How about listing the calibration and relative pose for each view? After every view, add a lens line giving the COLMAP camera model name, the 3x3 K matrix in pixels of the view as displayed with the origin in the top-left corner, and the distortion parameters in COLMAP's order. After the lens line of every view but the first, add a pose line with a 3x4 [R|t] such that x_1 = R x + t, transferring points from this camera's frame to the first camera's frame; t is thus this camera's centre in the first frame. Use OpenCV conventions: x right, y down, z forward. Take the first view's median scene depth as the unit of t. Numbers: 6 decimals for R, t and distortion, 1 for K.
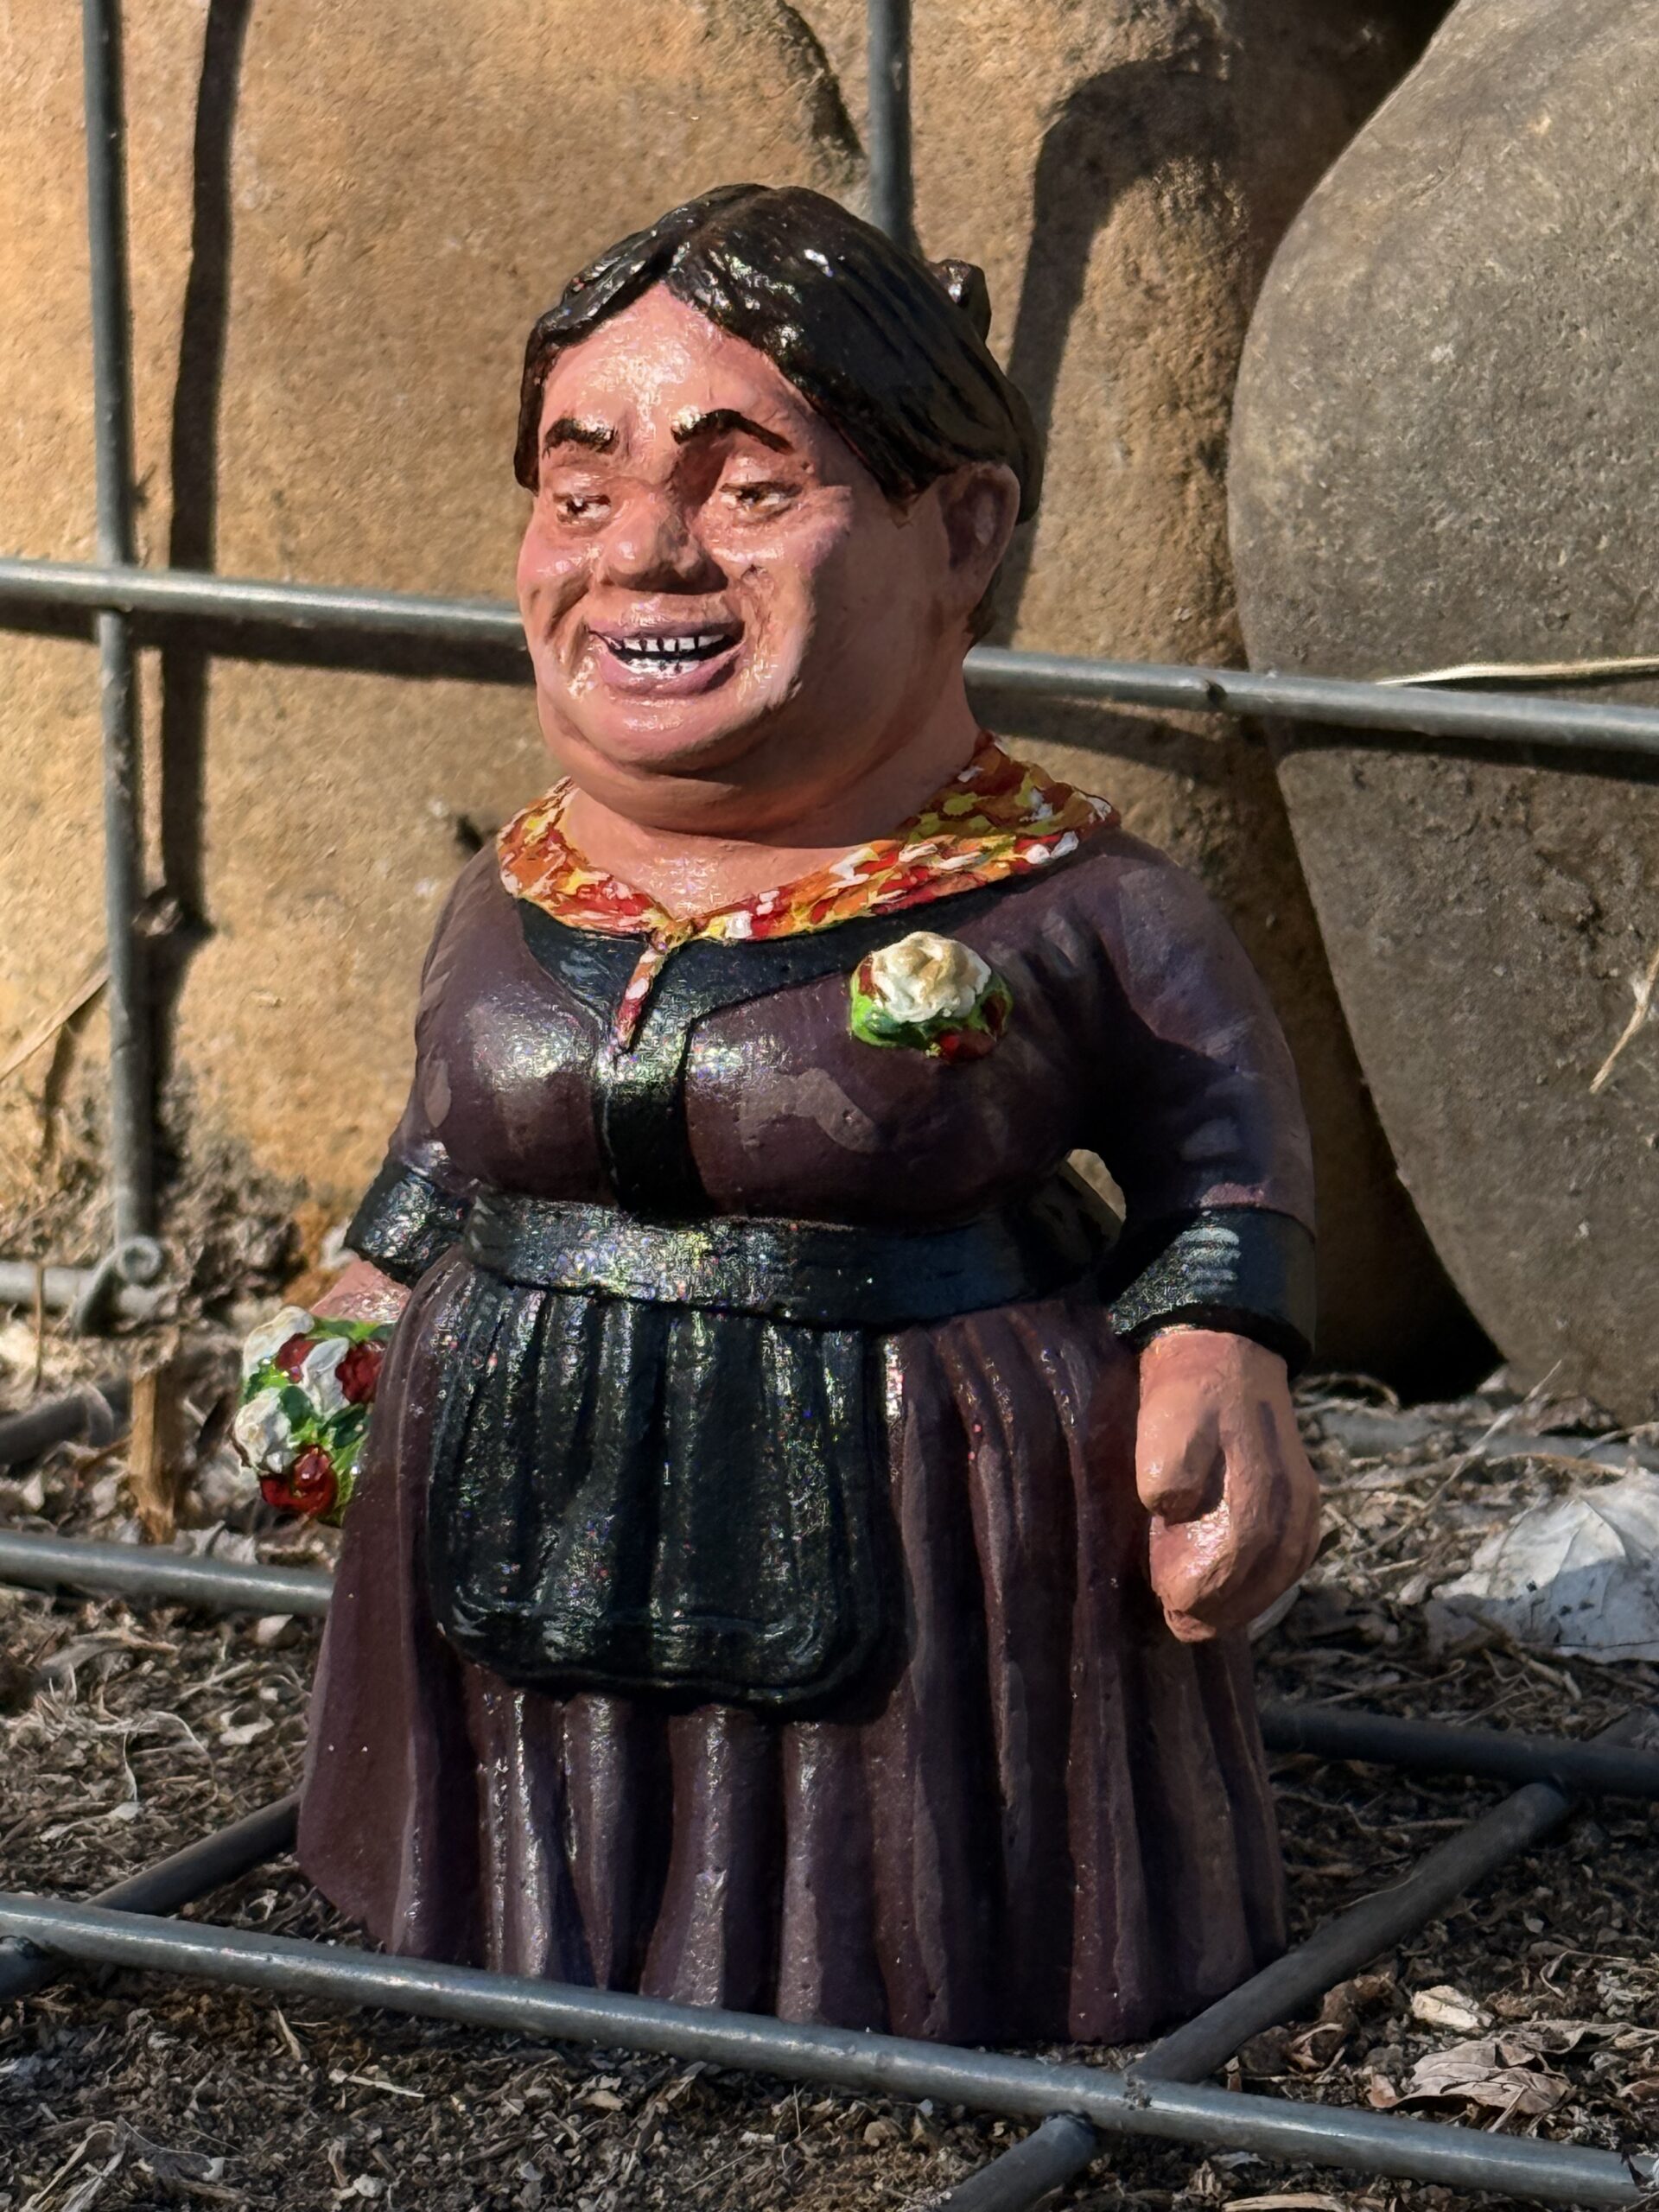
lens RADIAL K [[7817.3, 0, 829.5], [0, 7817.3, 1106.0], [0, 0, 1]] dist [0.145415, 0.636766]
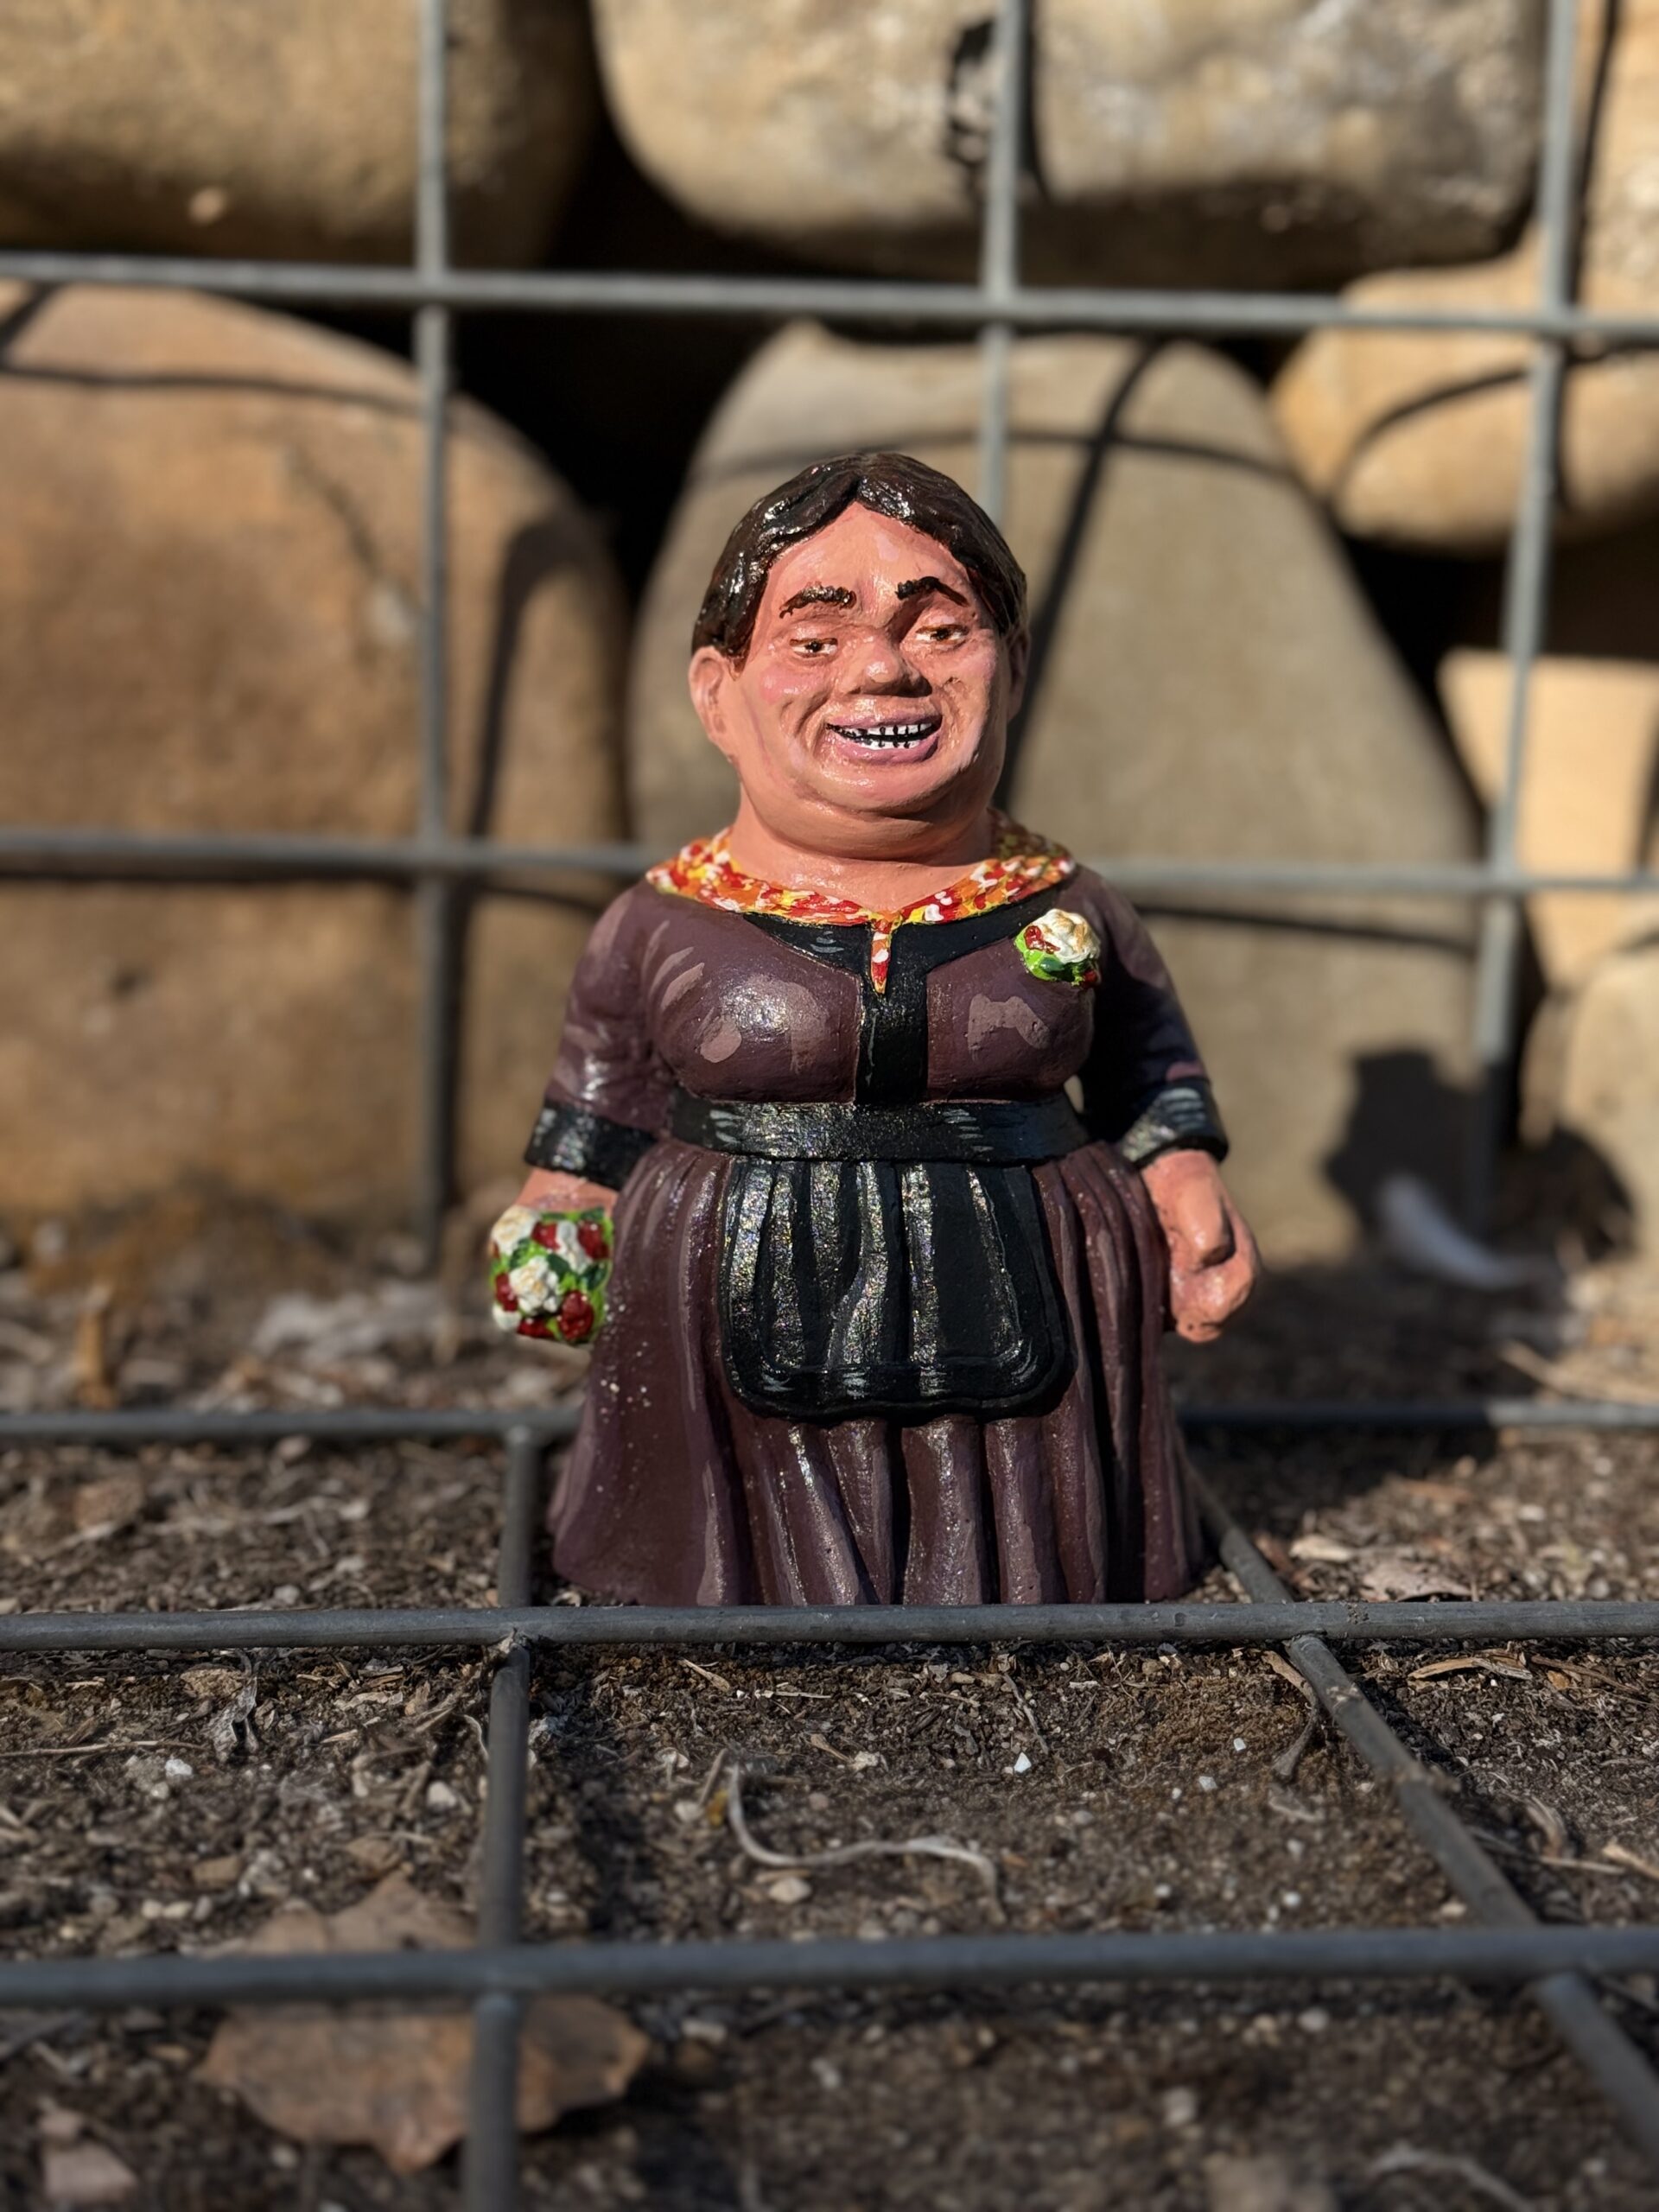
lens RADIAL K [[3114.5, 0, 810.7], [0, 3114.5, 1101.0], [0, 0, 1]] dist [0.196316, -0.475052]
pose [[0.849402, -0.059052, 0.524432, -0.359403], [0.089686, 0.995417, -0.033176, 0.032584], [-0.520069, 0.075214, 0.850806, 0.482374]]
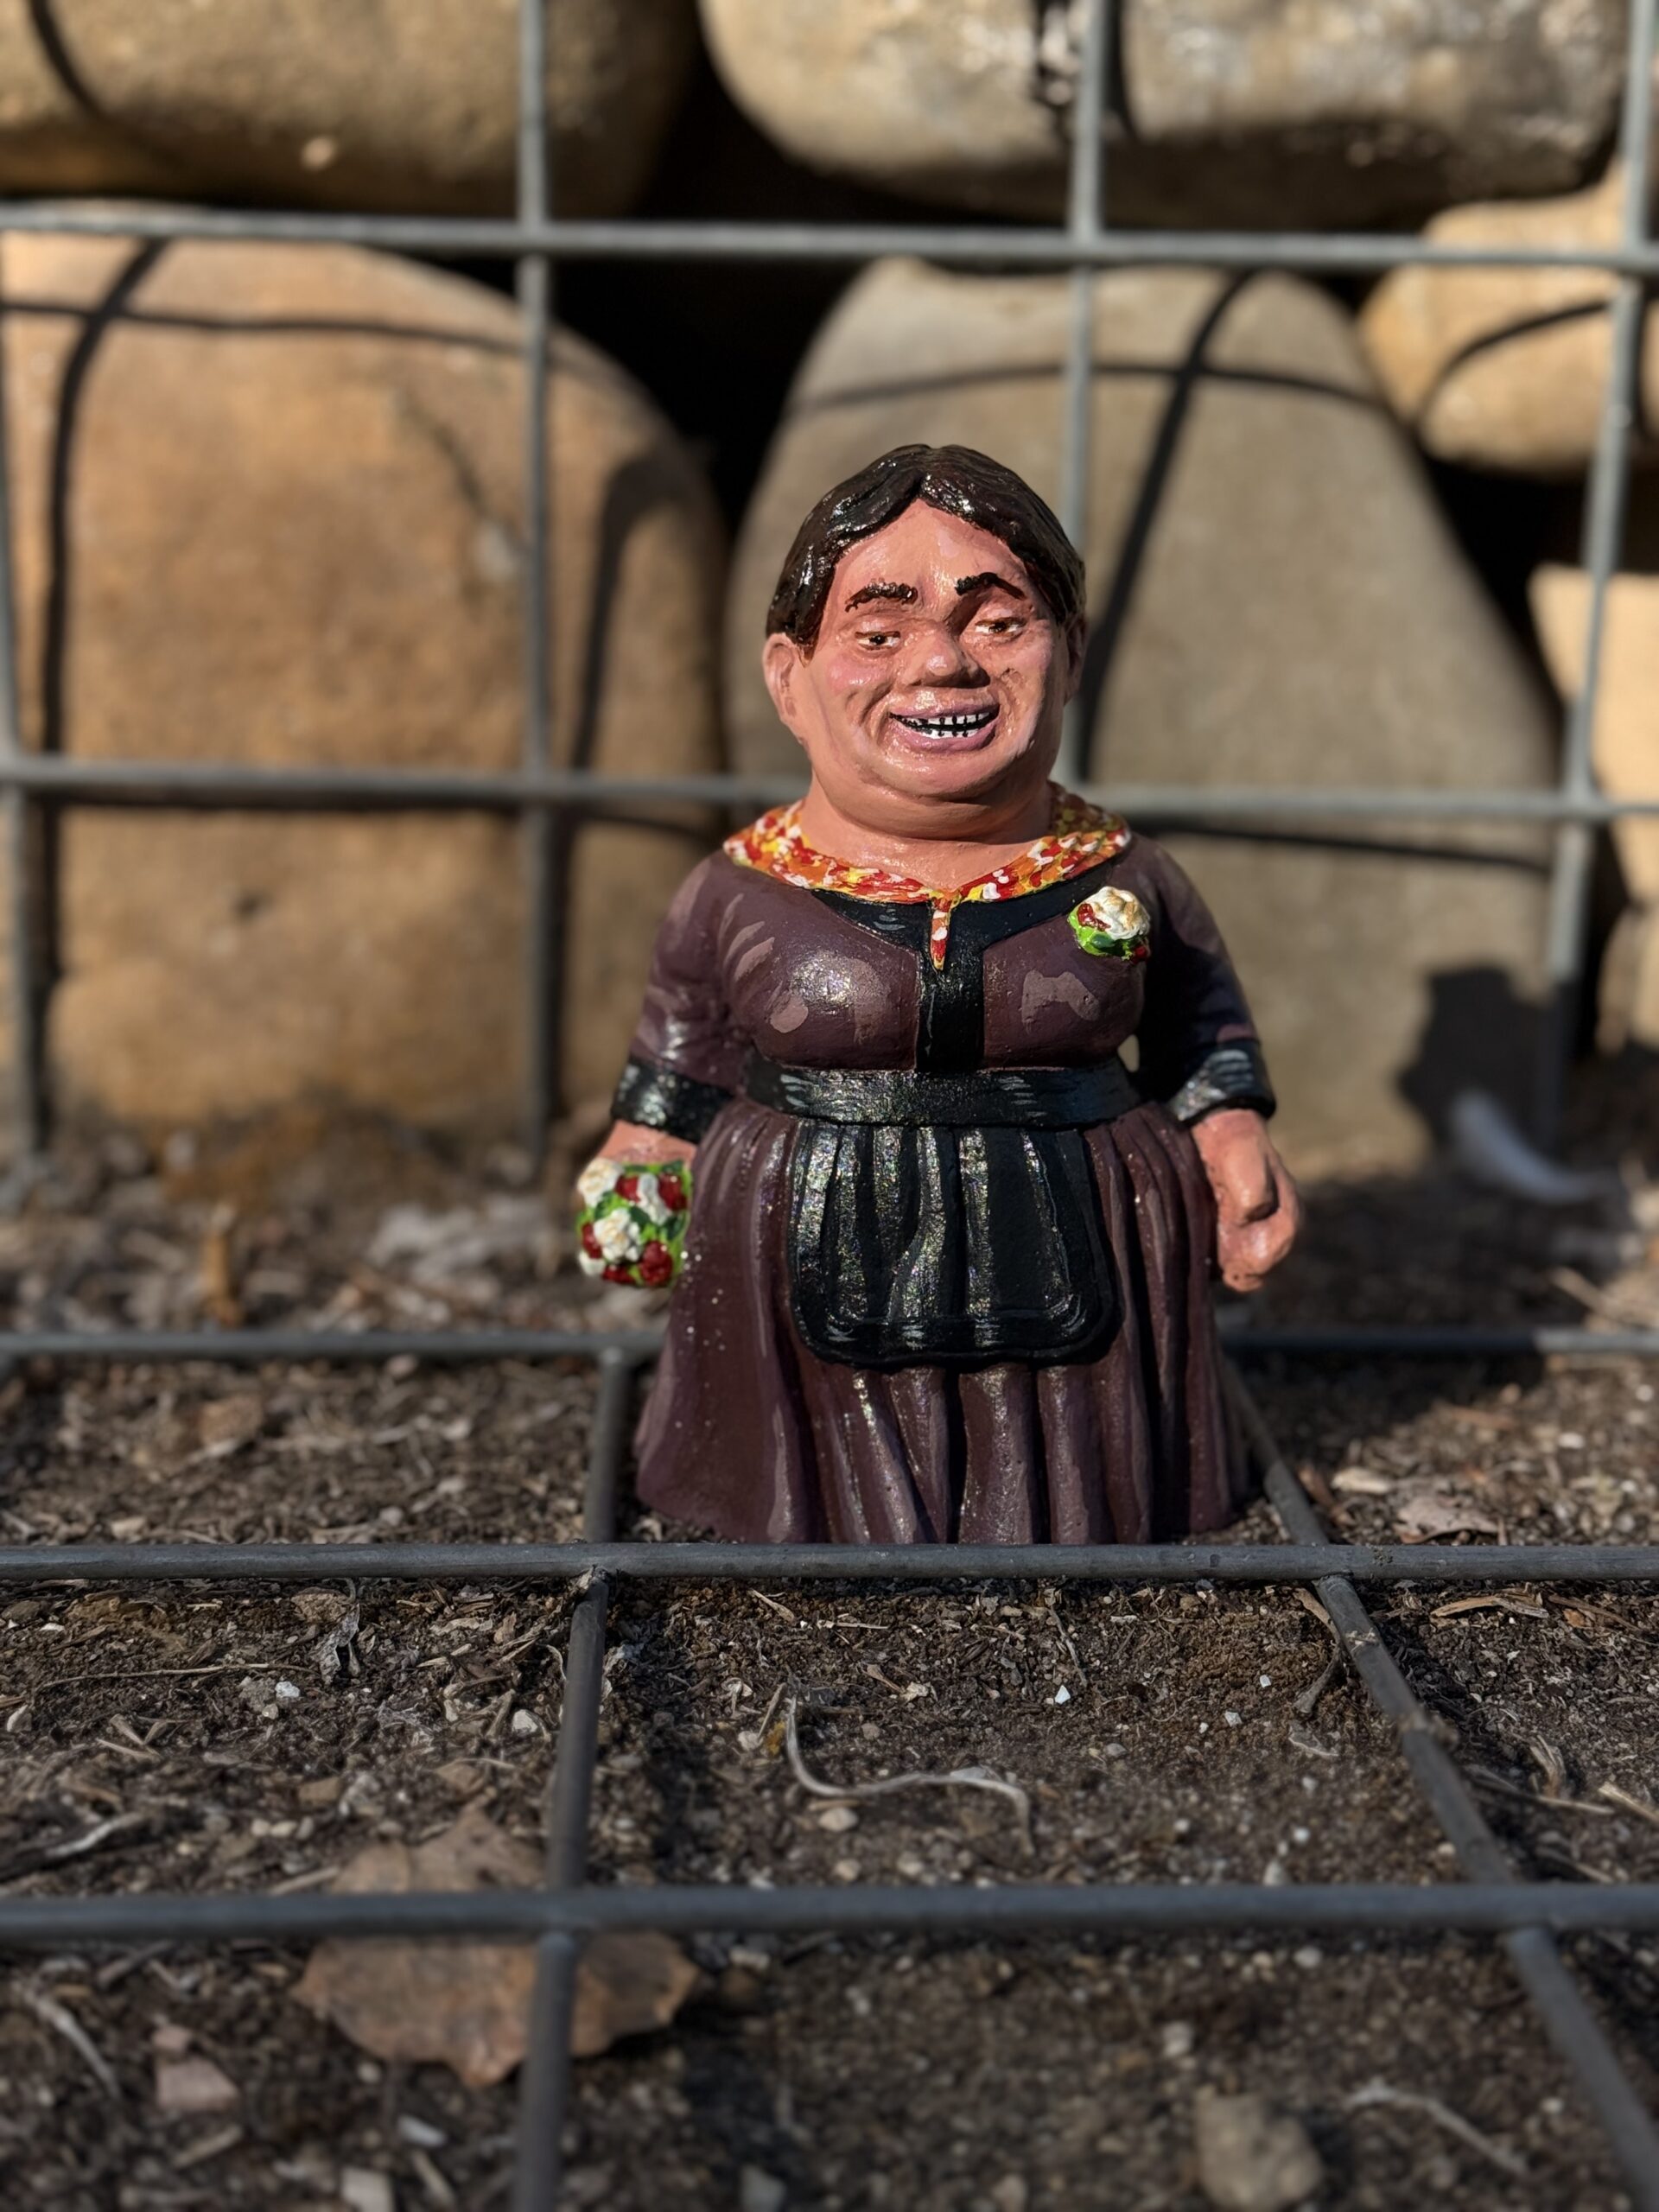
lens RADIAL K [[3114.5, 0, 810.7], [0, 3114.5, 1101.0], [0, 0, 1]] dist [0.196316, -0.475052]
pose [[0.873756, -0.088751, 0.478199, -0.361353], [0.086089, 0.995907, 0.027535, -0.000480], [-0.478685, 0.017109, 0.877820, 0.438553]]
